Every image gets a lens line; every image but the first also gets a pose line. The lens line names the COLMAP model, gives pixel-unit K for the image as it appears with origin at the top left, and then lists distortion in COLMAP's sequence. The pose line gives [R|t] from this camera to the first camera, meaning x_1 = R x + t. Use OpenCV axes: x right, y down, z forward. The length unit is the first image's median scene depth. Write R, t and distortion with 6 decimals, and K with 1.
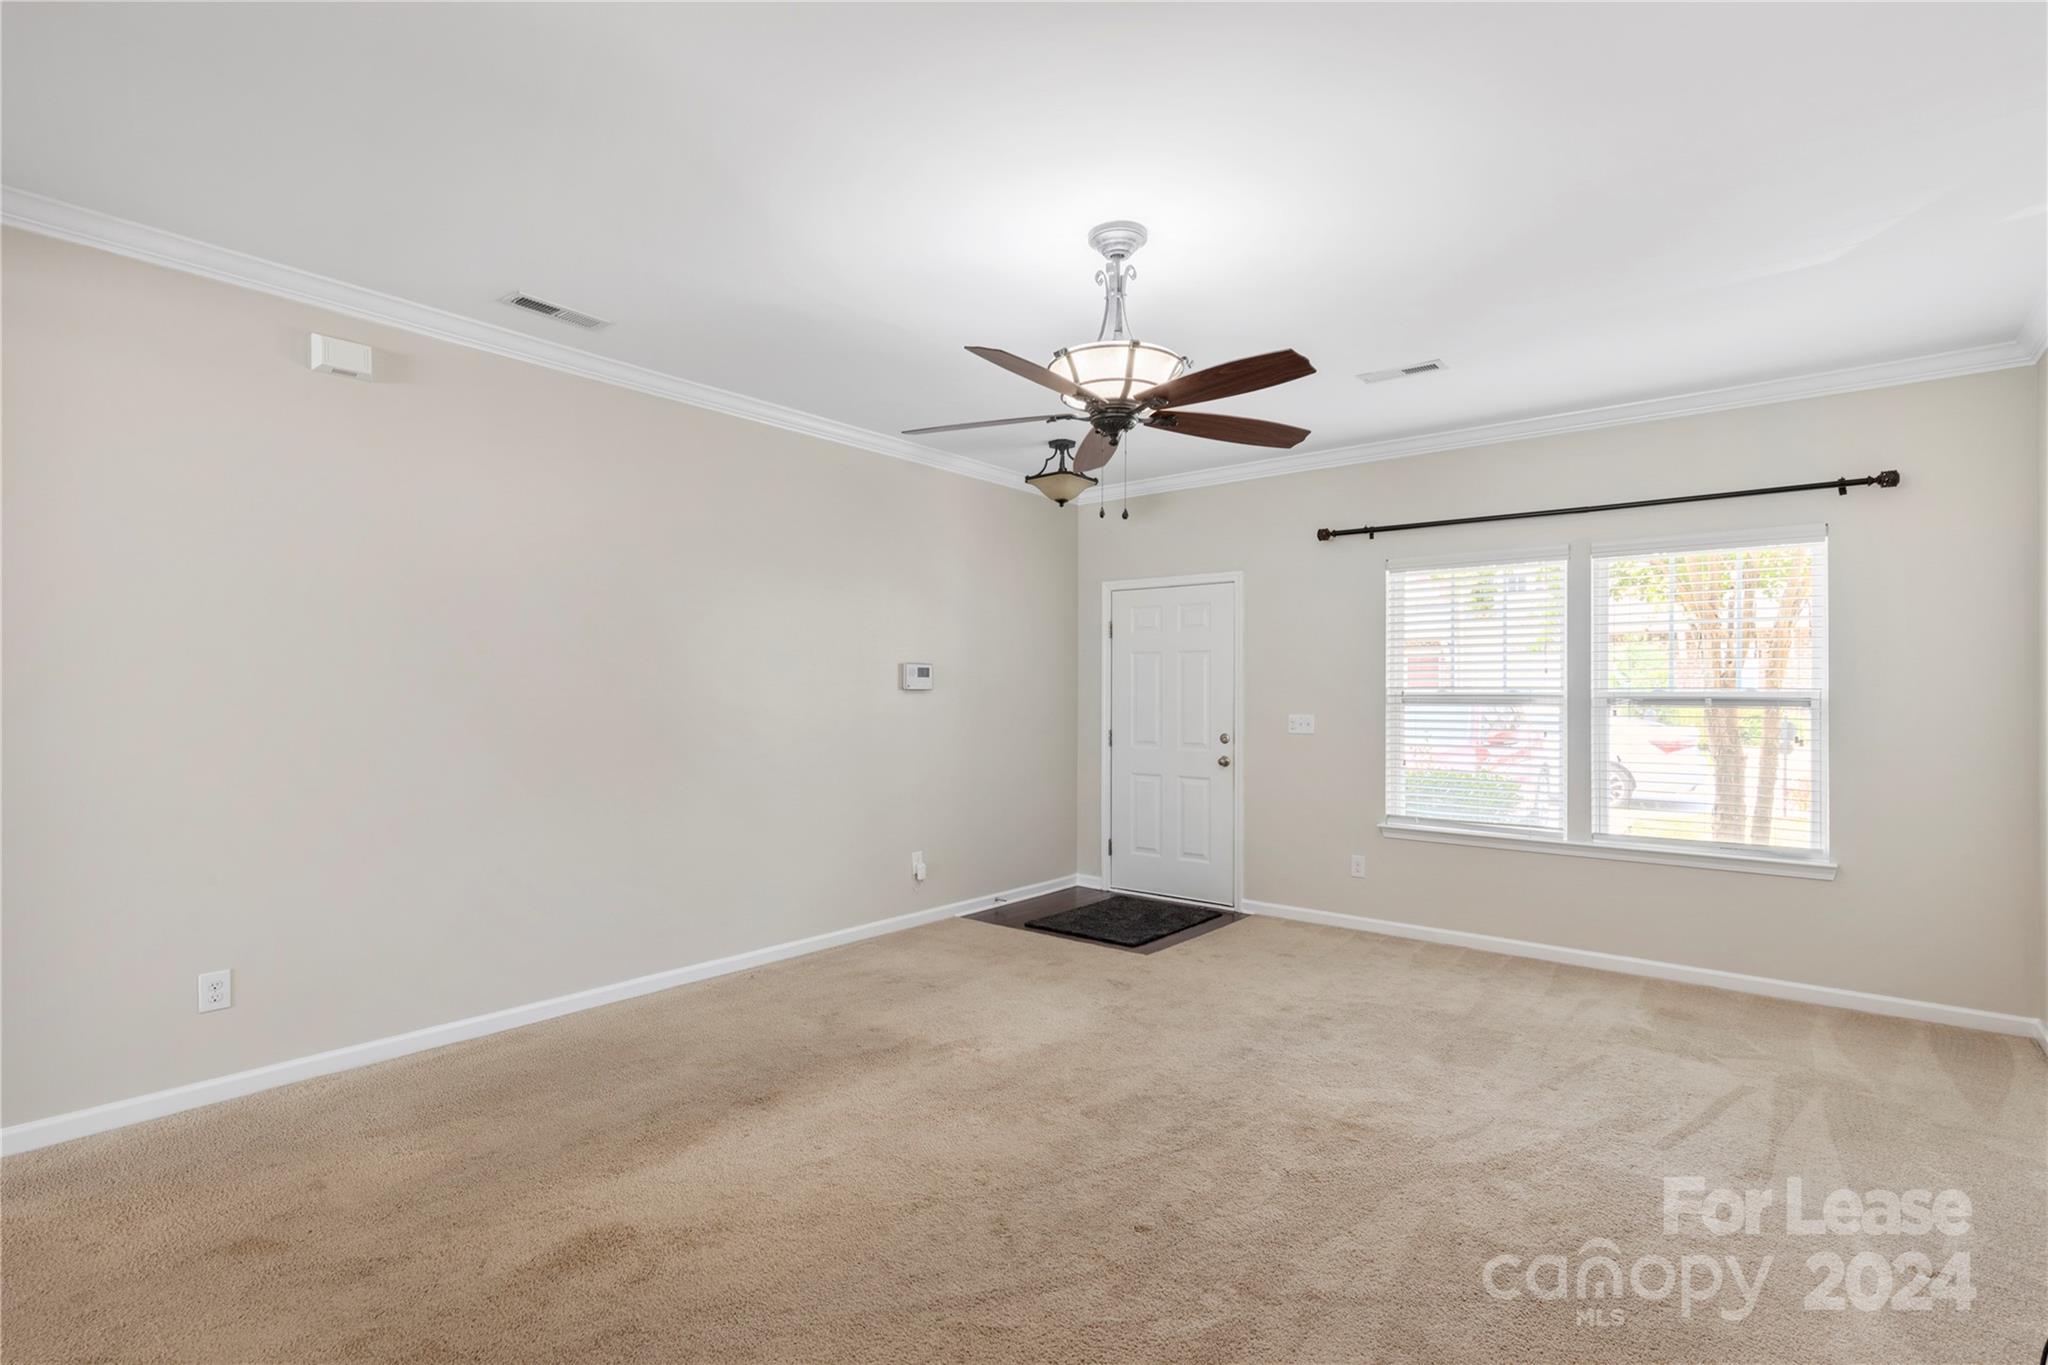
lens RADIAL K [[972.0, 0, 1020.1], [0, 972.0, 682.4], [0, 0, 1]] dist [0.000449, 0.000105]
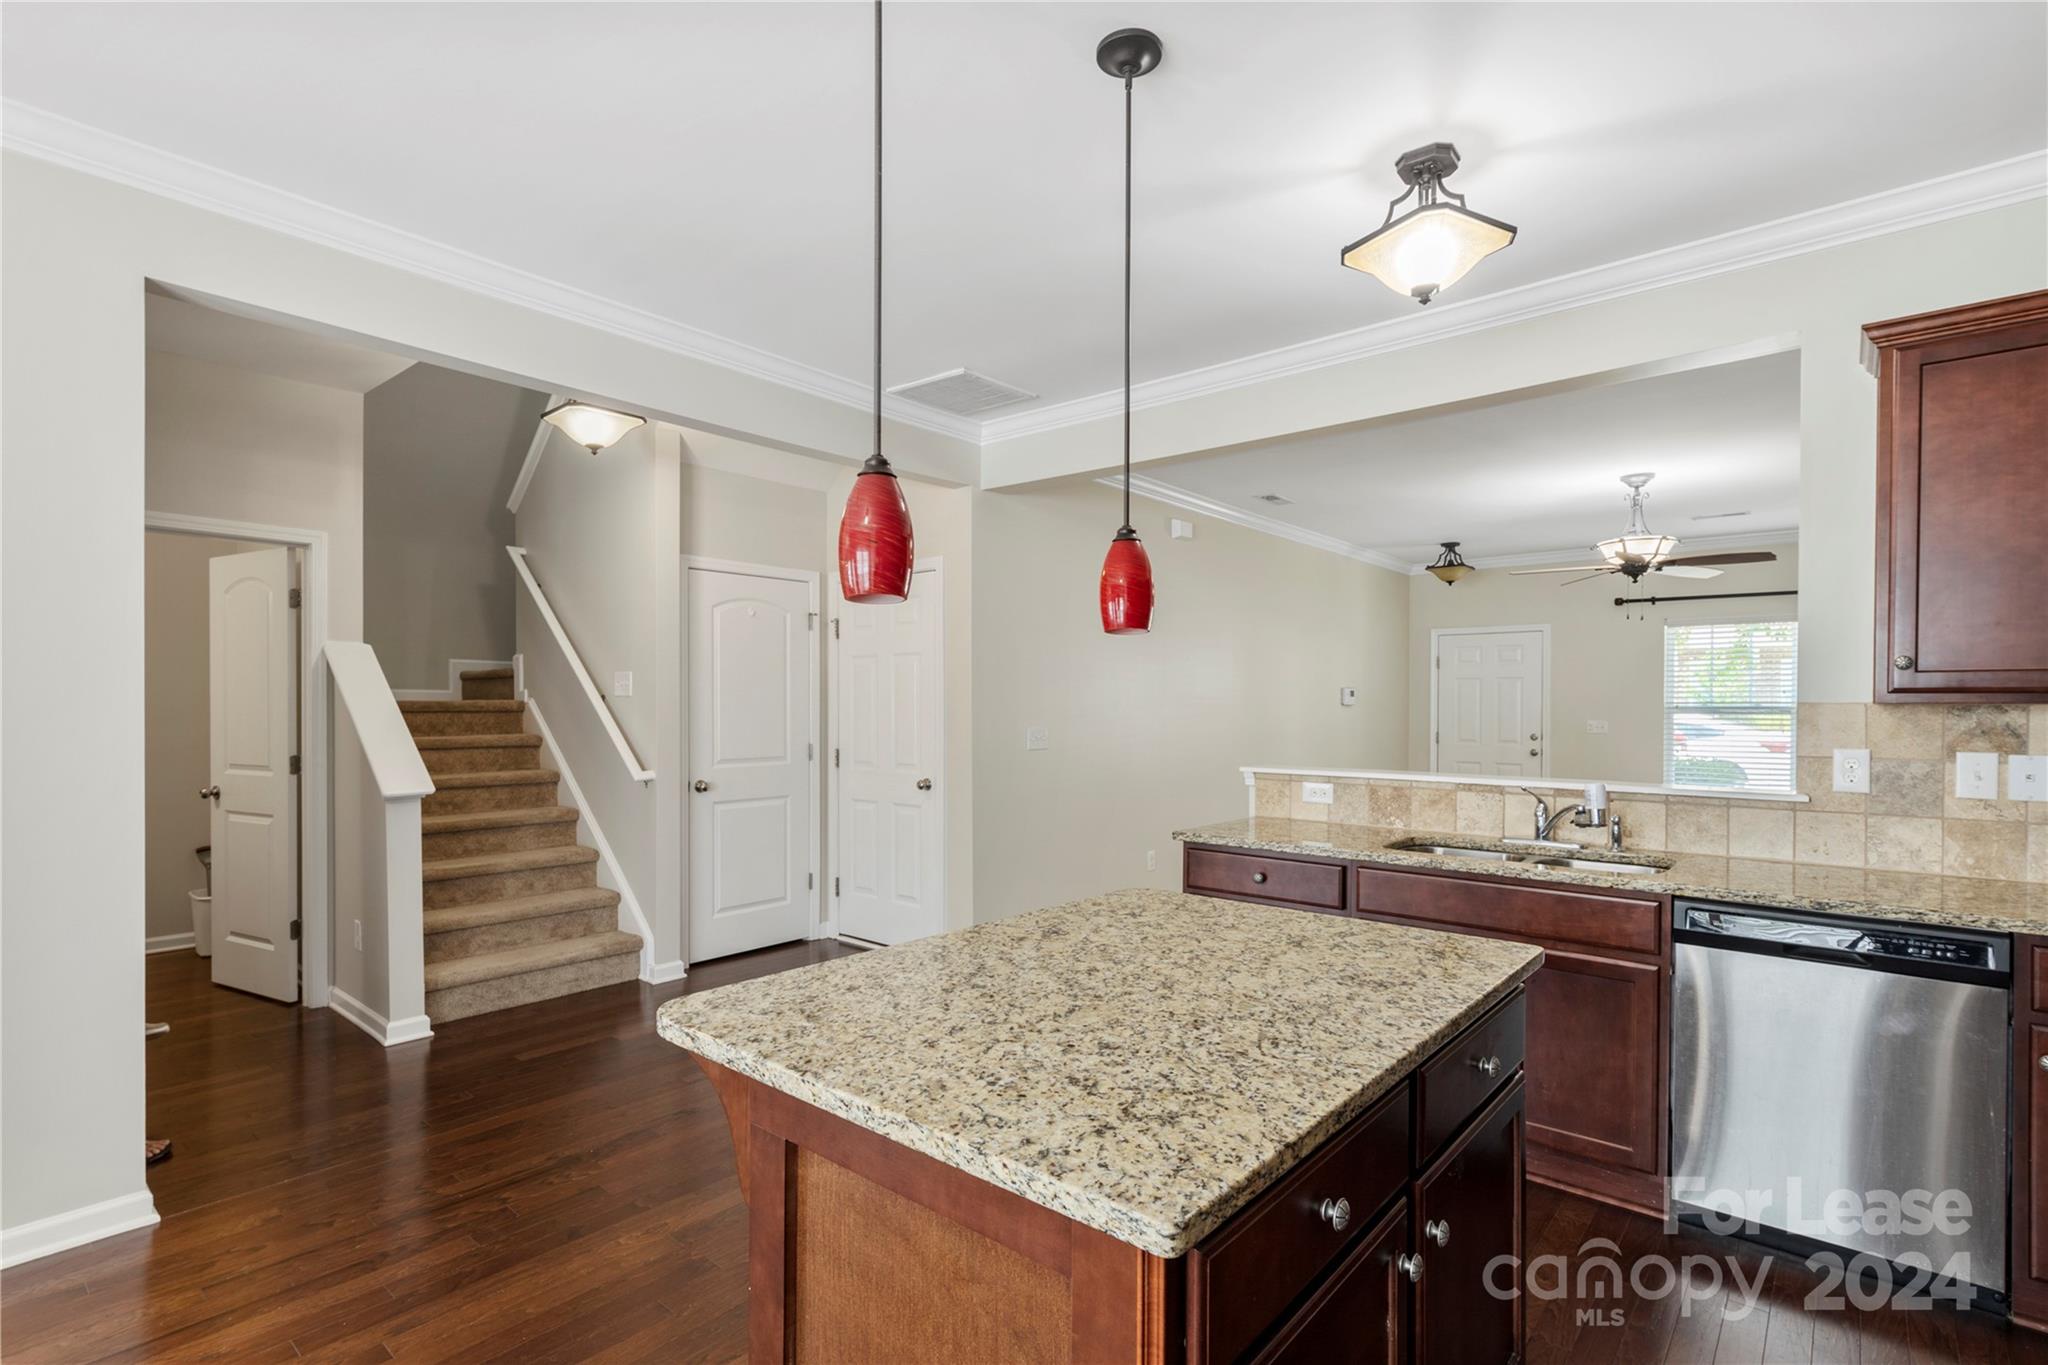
lens RADIAL K [[964.0, 0, 1016.5], [0, 964.0, 714.0], [0, 0, 1]] dist [0.000333, -0.000071]
pose [[0.999702, -0.003068, -0.024206, -0.706249], [0.003600, 0.999753, 0.021953, -0.016181], [0.024133, -0.022034, 0.999466, -0.631784]]
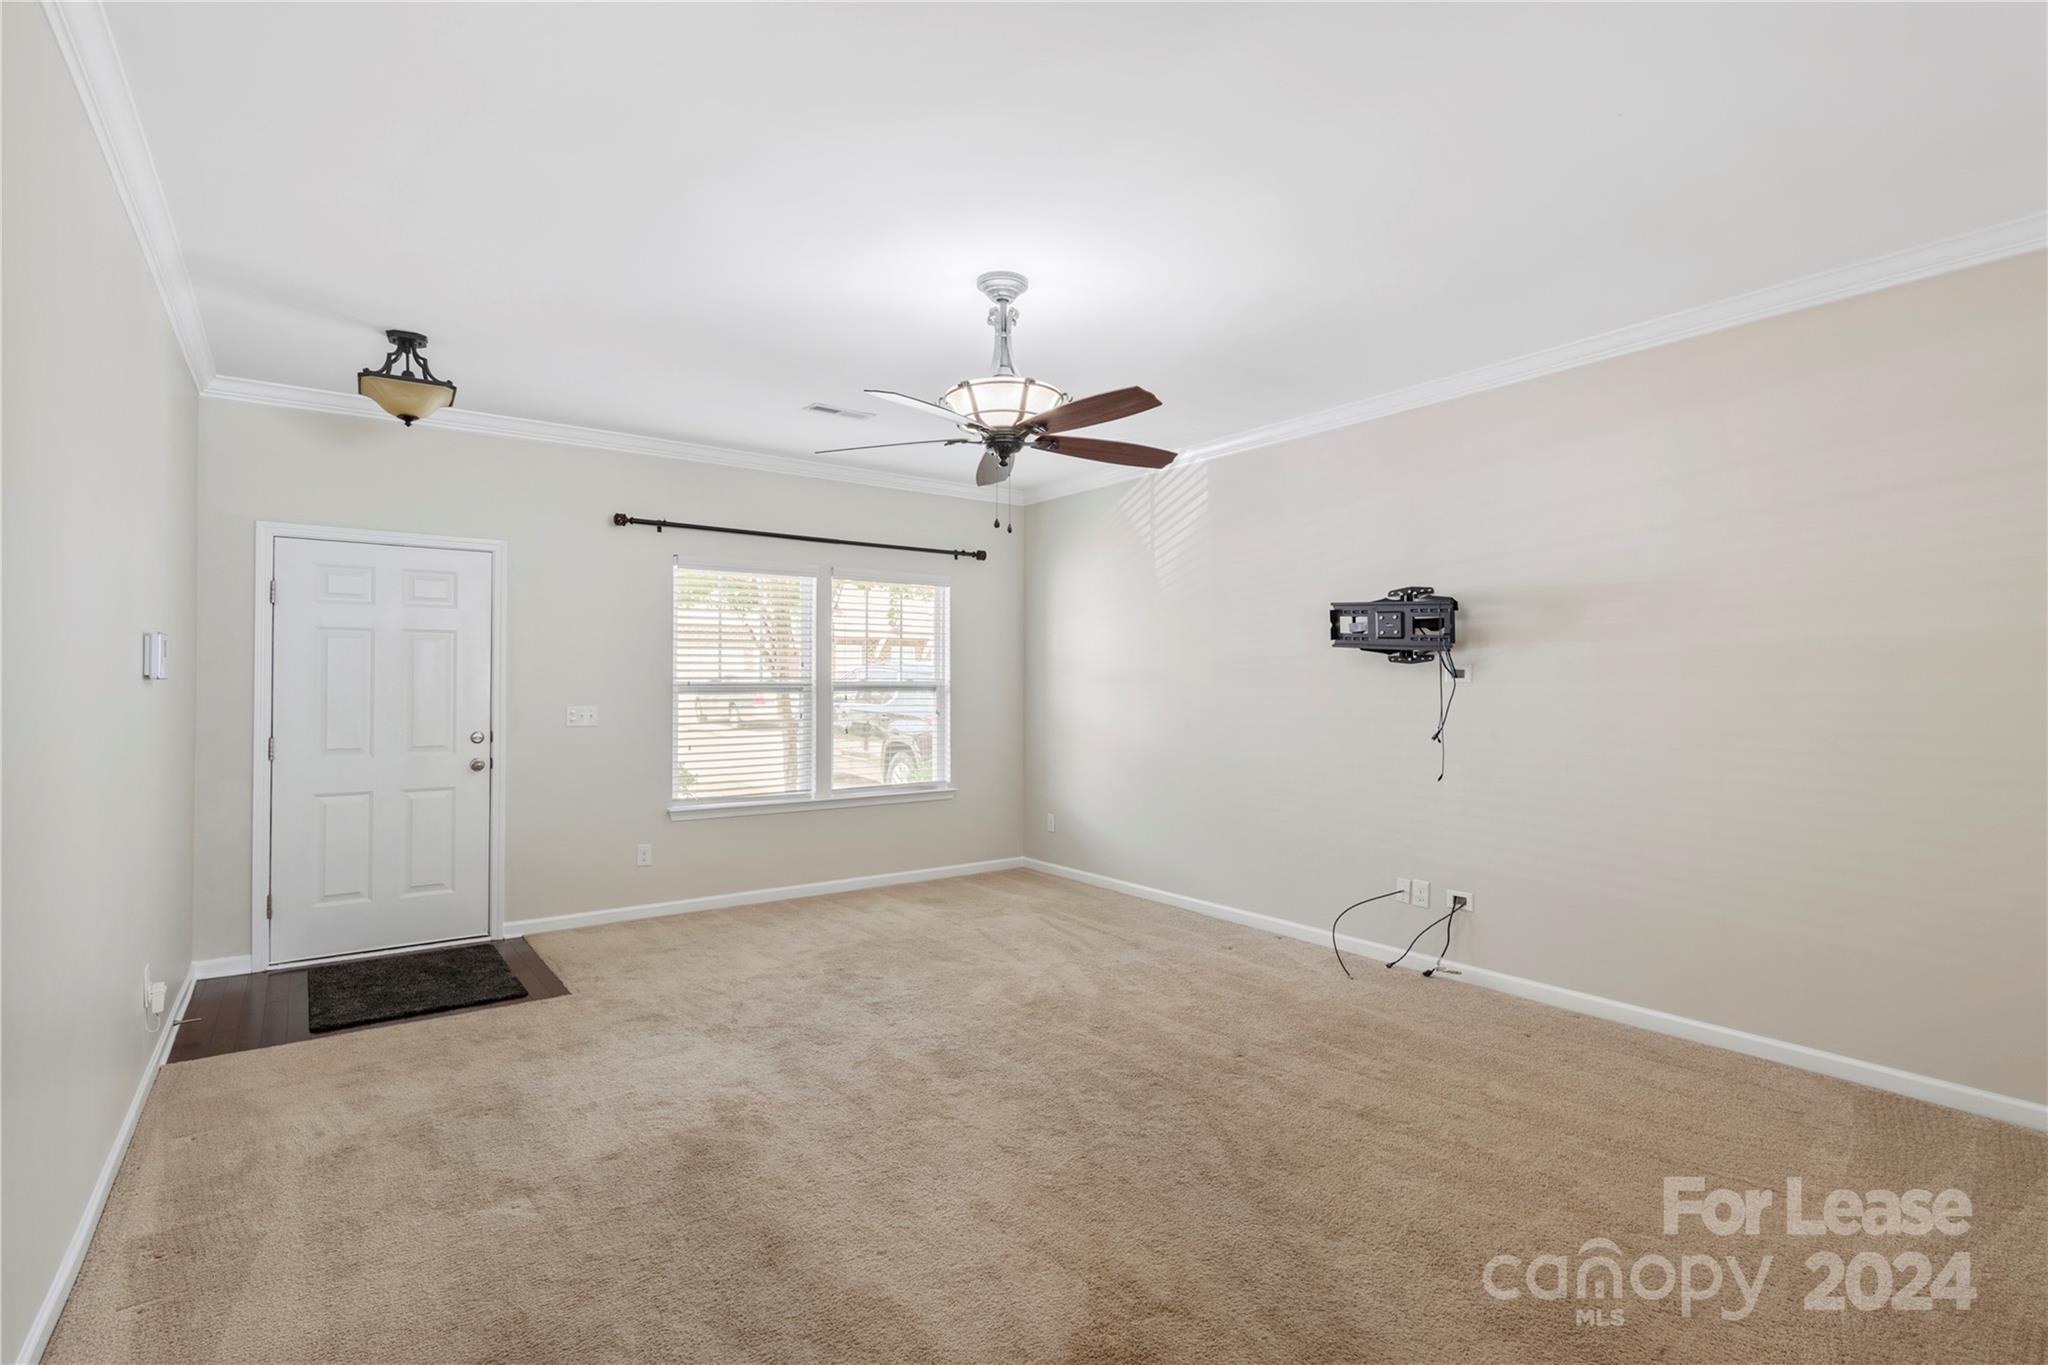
lens RADIAL K [[976.7, 0, 1022.5], [0, 976.7, 677.1], [0, 0, 1]] dist [0.000431, -0.000476]
pose [[0.255689, 0.002006, 0.966757, -0.630288], [-0.009433, 0.999955, 0.000420, 0.001084], [-0.966713, -0.009227, 0.255696, 0.432798]]
